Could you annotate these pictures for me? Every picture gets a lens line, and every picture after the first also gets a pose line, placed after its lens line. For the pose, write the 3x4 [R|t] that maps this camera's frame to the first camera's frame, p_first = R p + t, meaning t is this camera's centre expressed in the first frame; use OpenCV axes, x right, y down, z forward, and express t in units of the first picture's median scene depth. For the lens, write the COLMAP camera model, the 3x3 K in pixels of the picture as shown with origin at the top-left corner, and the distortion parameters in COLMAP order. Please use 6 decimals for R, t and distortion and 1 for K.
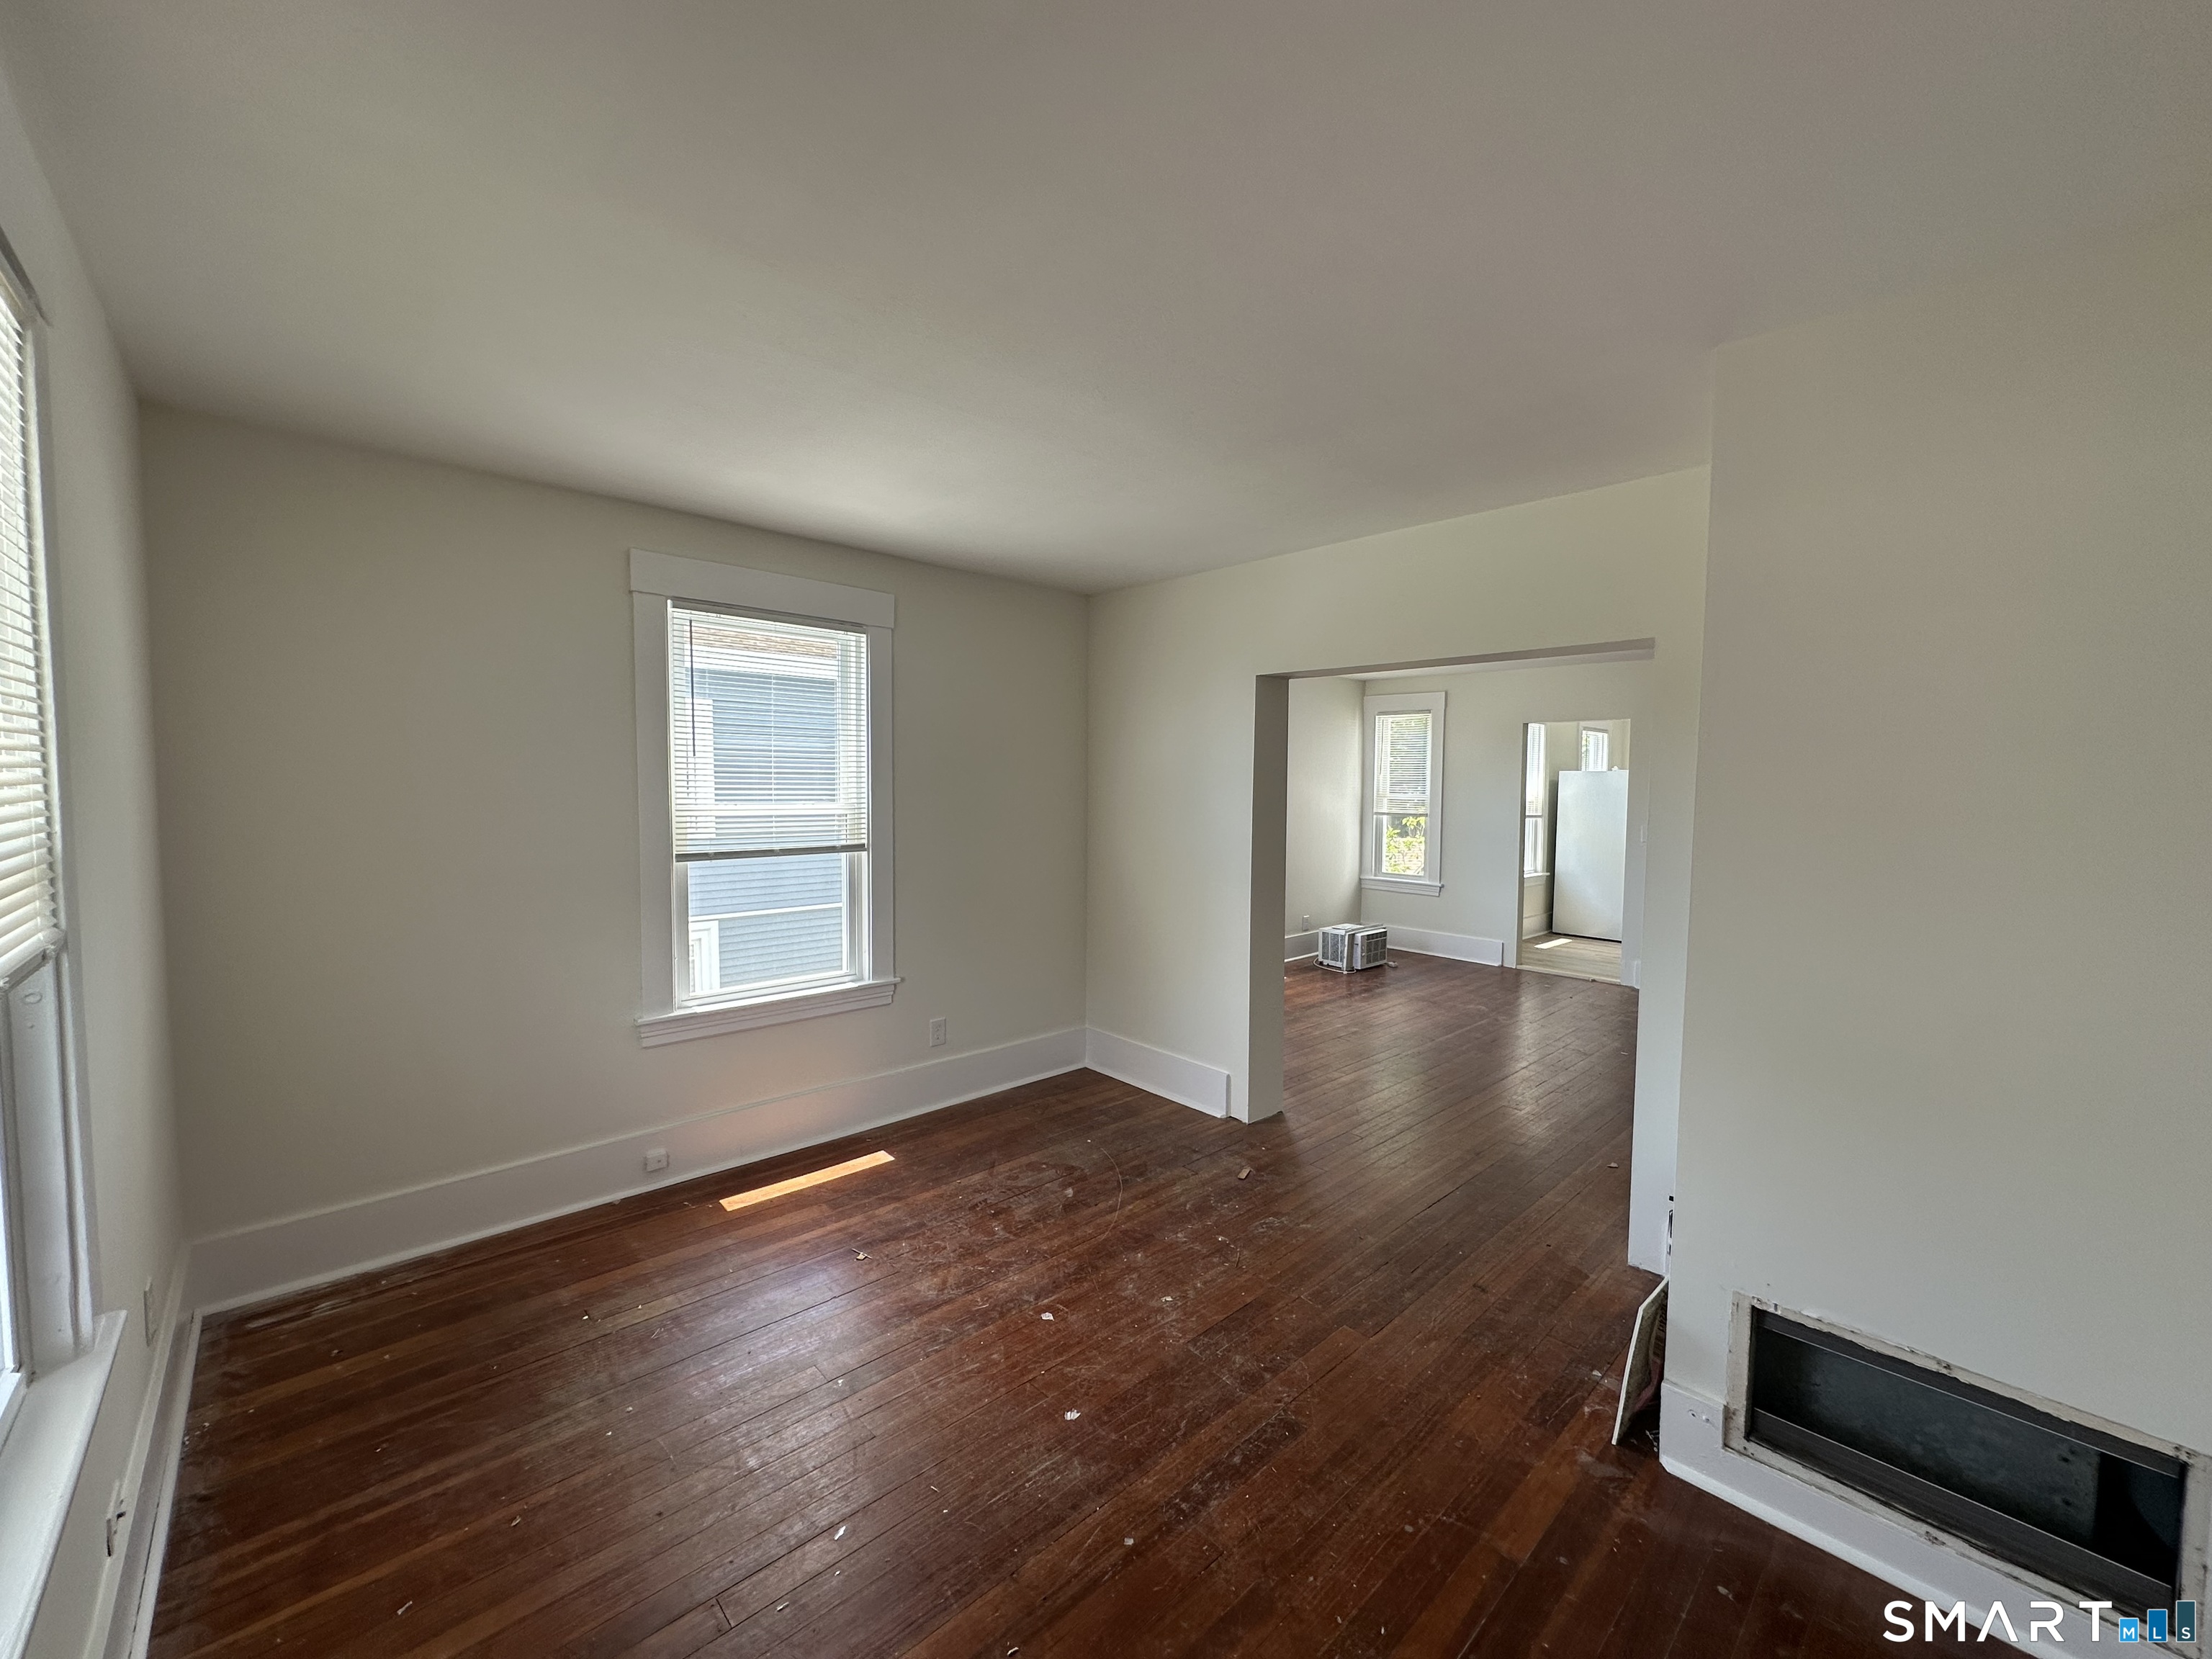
lens RADIAL K [[878.4, 0, 1103.7], [0, 878.4, 837.0], [0, 0, 1]] dist [0.000918, -0.000136]
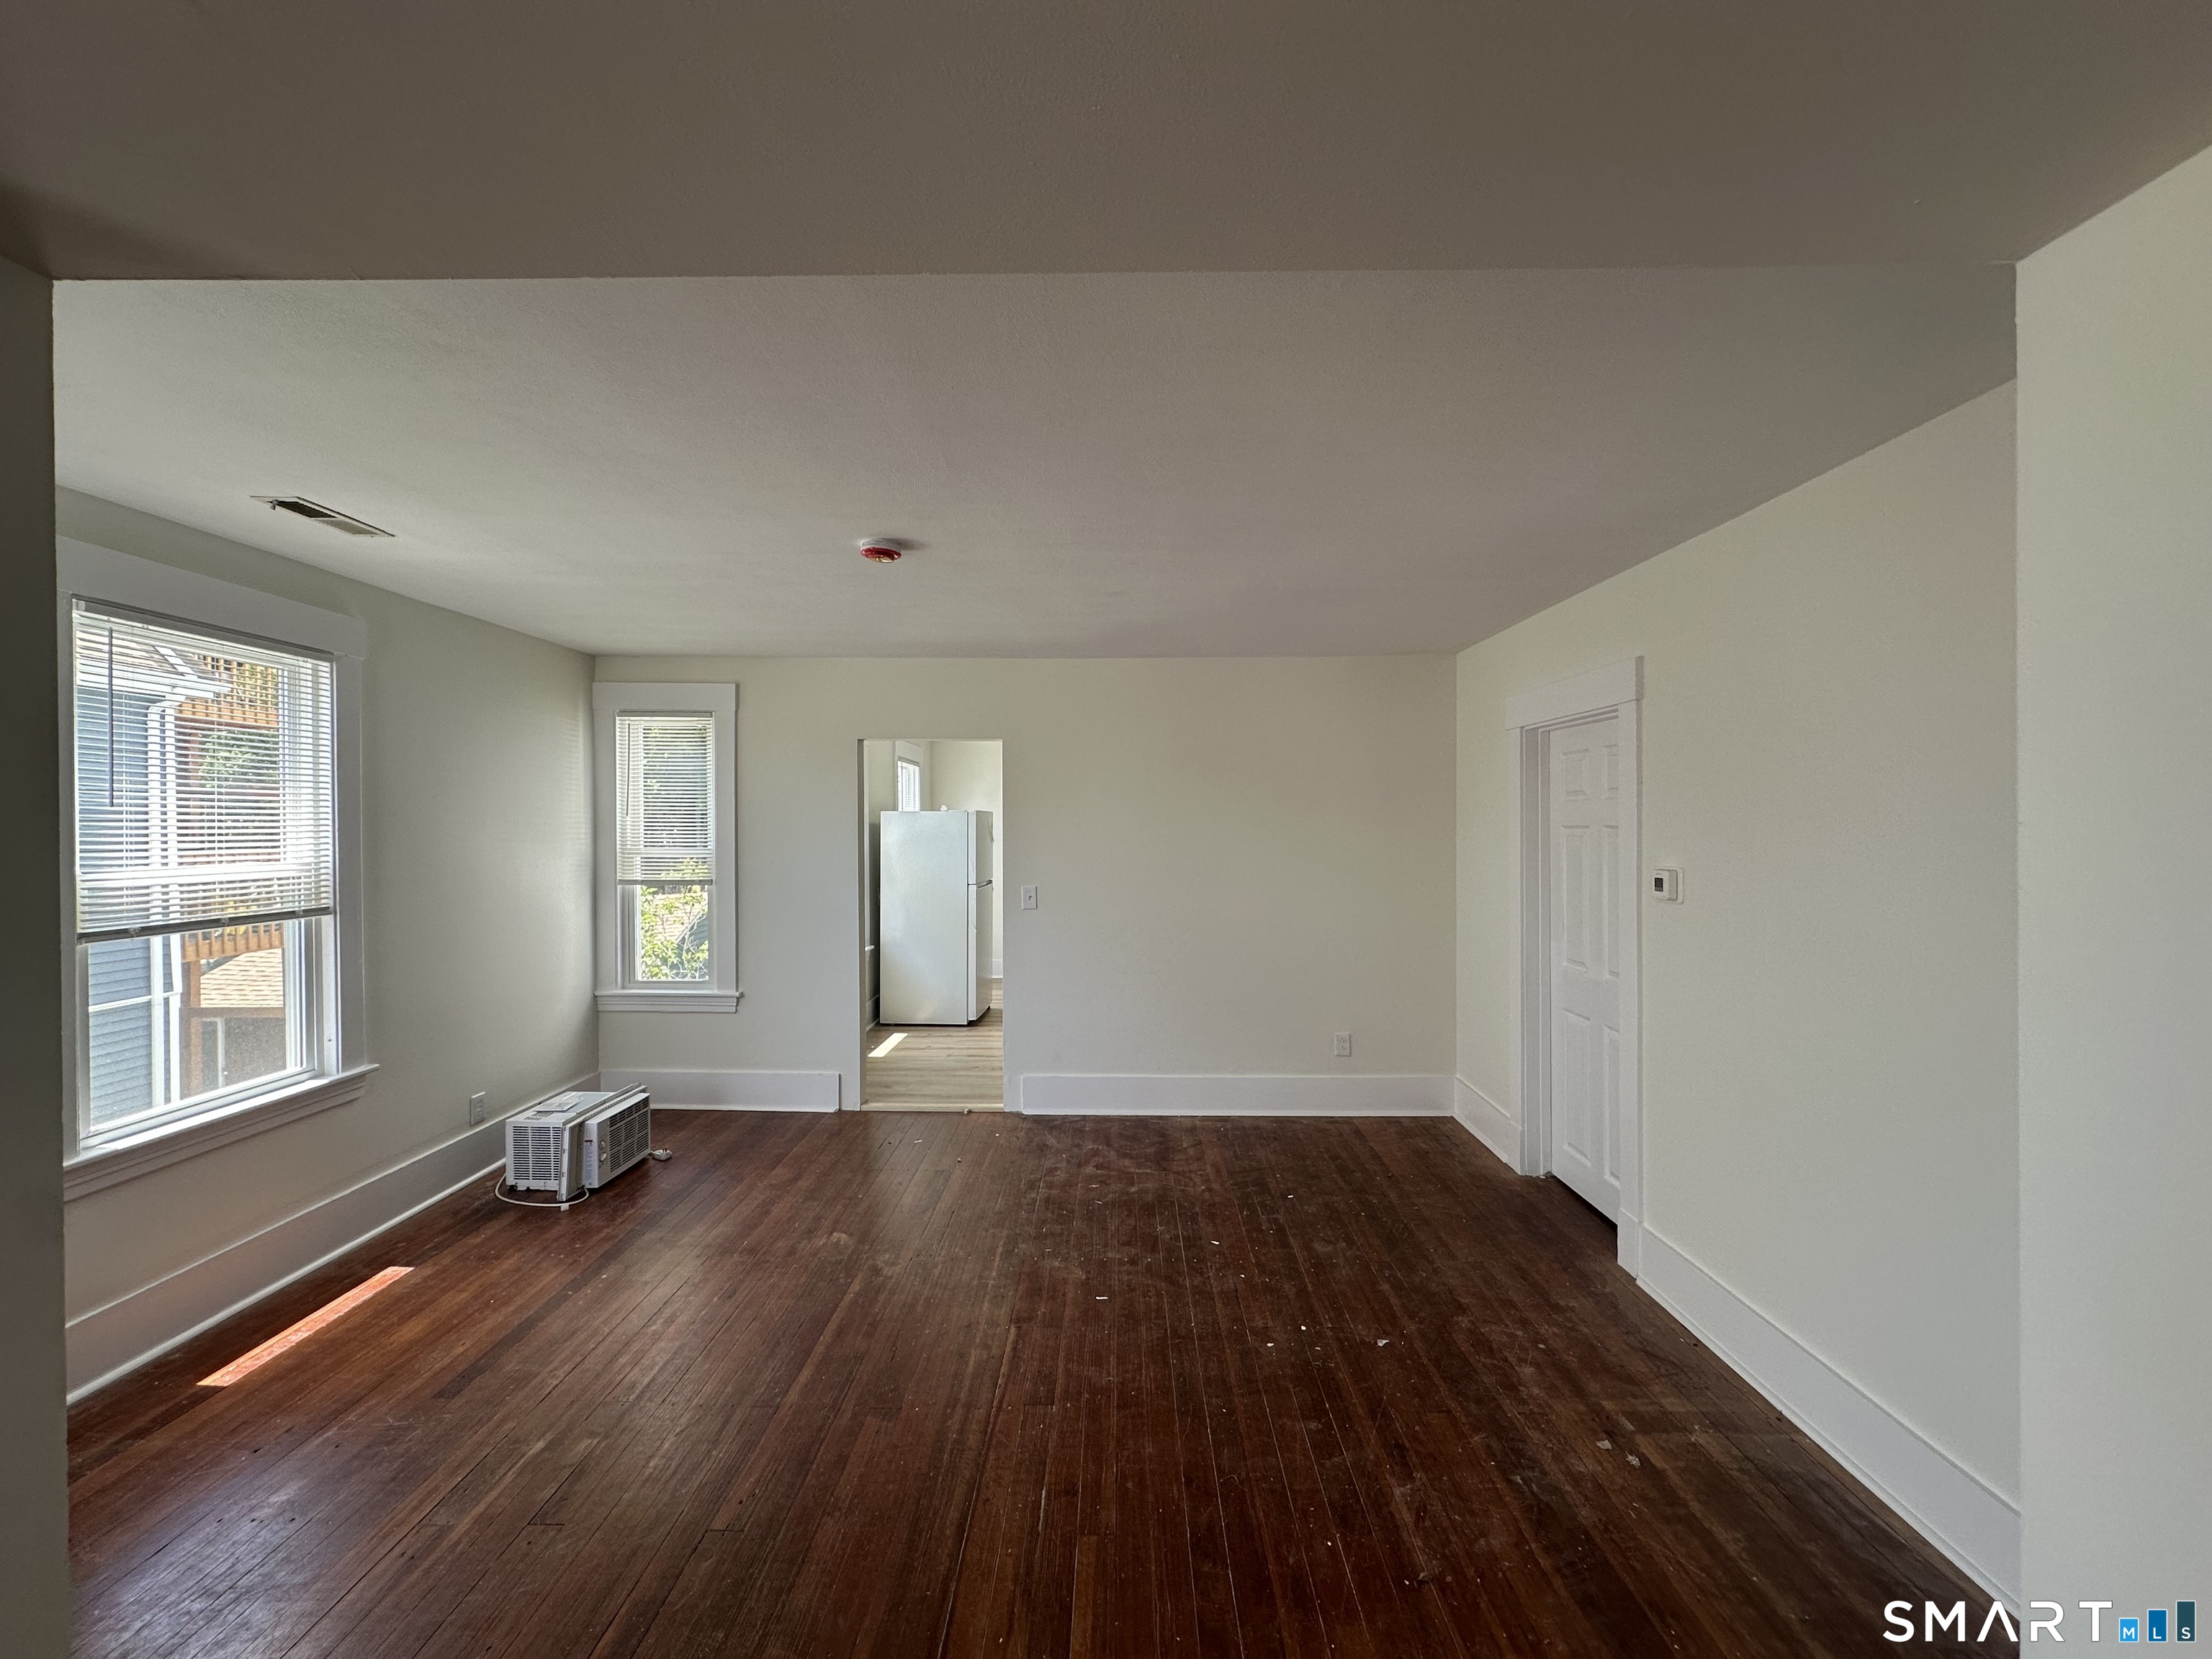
lens RADIAL K [[878.4, 0, 1100.9], [0, 878.4, 836.1], [0, 0, 1]] dist [0.000918, -0.000136]
pose [[0.695765, -0.013512, 0.718142, 0.118365], [0.045604, 0.998637, -0.025393, -0.028998], [-0.716820, 0.050417, 0.695433, 0.381813]]
